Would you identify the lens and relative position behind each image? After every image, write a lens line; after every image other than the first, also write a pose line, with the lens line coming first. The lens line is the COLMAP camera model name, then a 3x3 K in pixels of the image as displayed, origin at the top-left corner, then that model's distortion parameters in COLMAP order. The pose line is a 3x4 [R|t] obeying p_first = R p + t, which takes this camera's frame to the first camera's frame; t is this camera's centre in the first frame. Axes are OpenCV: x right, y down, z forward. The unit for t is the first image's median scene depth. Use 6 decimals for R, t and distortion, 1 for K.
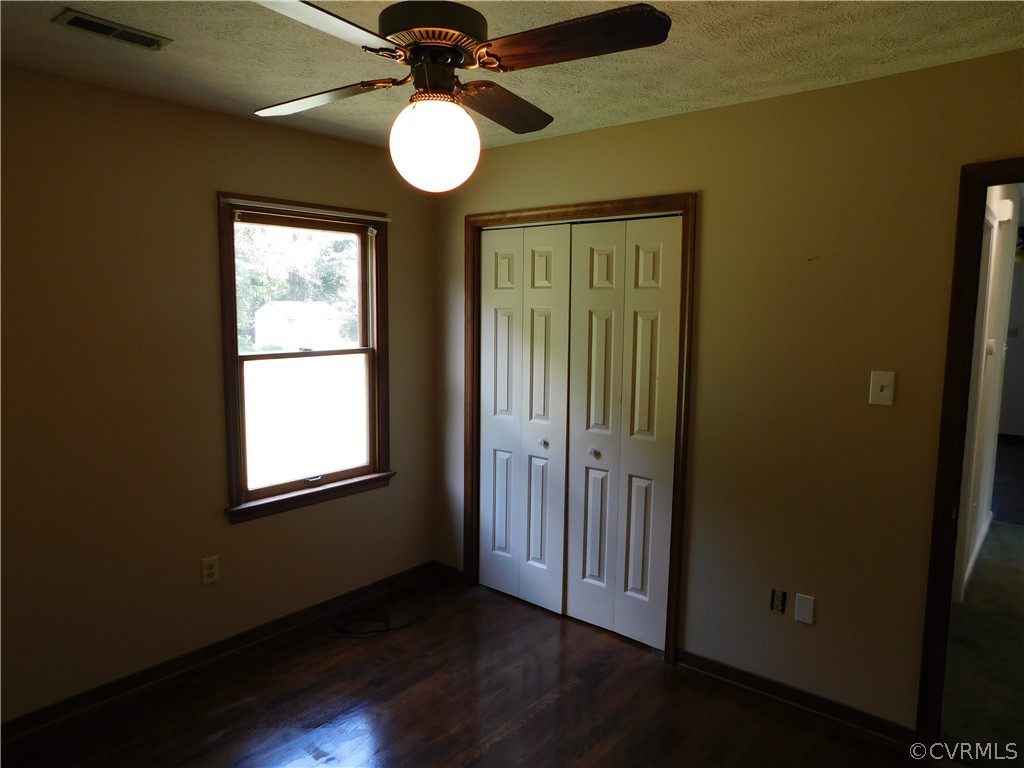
lens RADIAL K [[683.5, 0, 514.4], [0, 683.5, 380.3], [0, 0, 1]] dist [-0.047719, 0.033792]
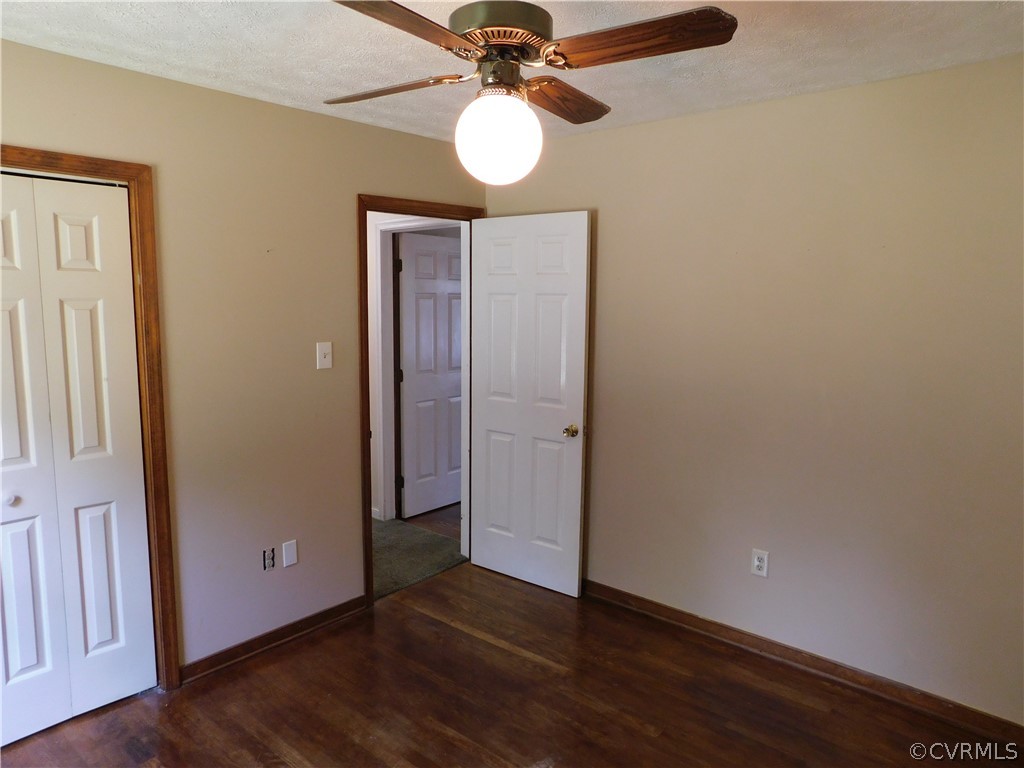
lens RADIAL K [[683.5, 0, 508.4], [0, 683.5, 378.4], [0, 0, 1]] dist [-0.047719, 0.033792]
pose [[0.021599, -0.129122, 0.991393, -0.604049], [0.100689, 0.986864, 0.126339, -0.060247], [-0.994684, 0.097093, 0.034317, 0.493037]]
